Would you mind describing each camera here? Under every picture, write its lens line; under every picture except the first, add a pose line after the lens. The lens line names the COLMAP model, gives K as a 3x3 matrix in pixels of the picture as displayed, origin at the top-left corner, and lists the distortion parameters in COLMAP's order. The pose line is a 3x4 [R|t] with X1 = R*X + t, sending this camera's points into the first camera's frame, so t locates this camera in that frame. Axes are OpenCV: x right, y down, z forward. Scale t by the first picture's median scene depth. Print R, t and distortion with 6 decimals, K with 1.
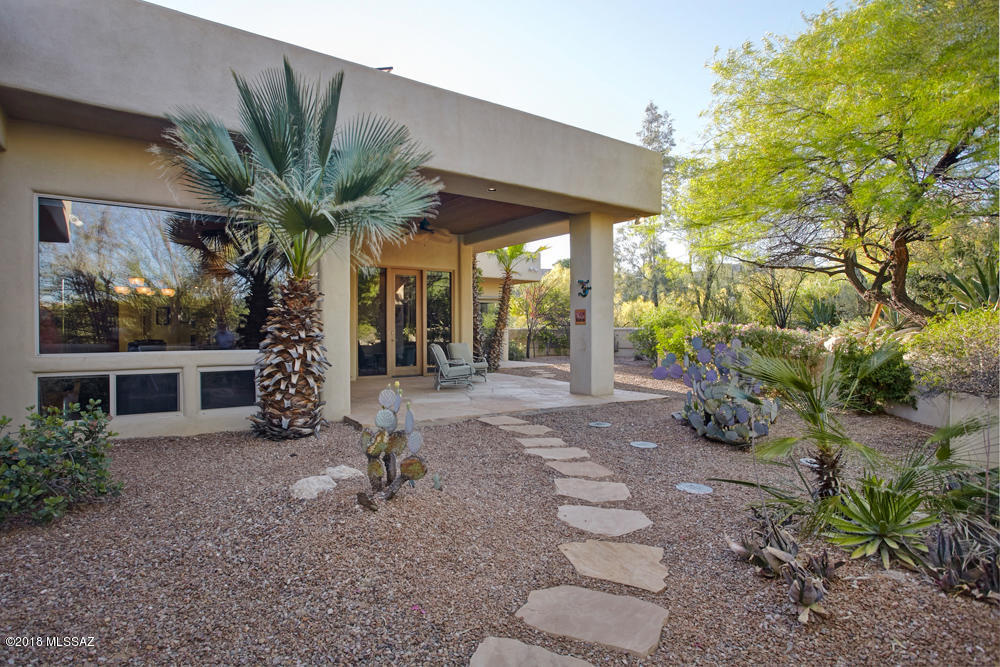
lens RADIAL K [[524.5, 0, 500.5], [0, 524.5, 330.6], [0, 0, 1]] dist [-0.031539, 0.002079]
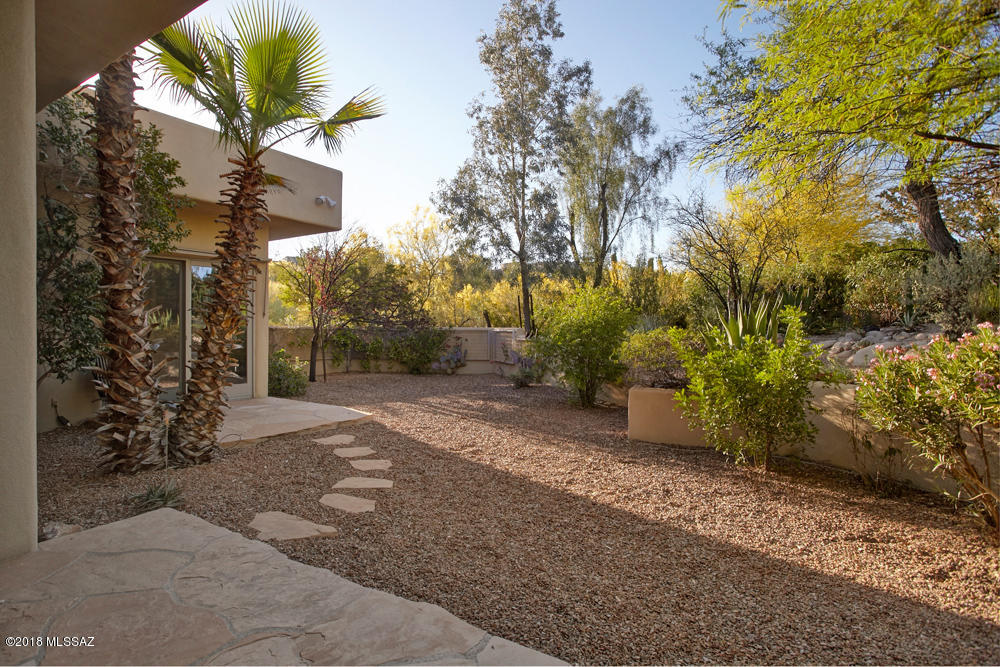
lens RADIAL K [[524.5, 0, 498.0], [0, 524.5, 332.4], [0, 0, 1]] dist [-0.031539, 0.002079]
pose [[0.924179, 0.000023, 0.381959, 0.021145], [-0.000254, 1.000000, 0.000555, 0.001458], [-0.381959, -0.000610, 0.924179, 0.396124]]
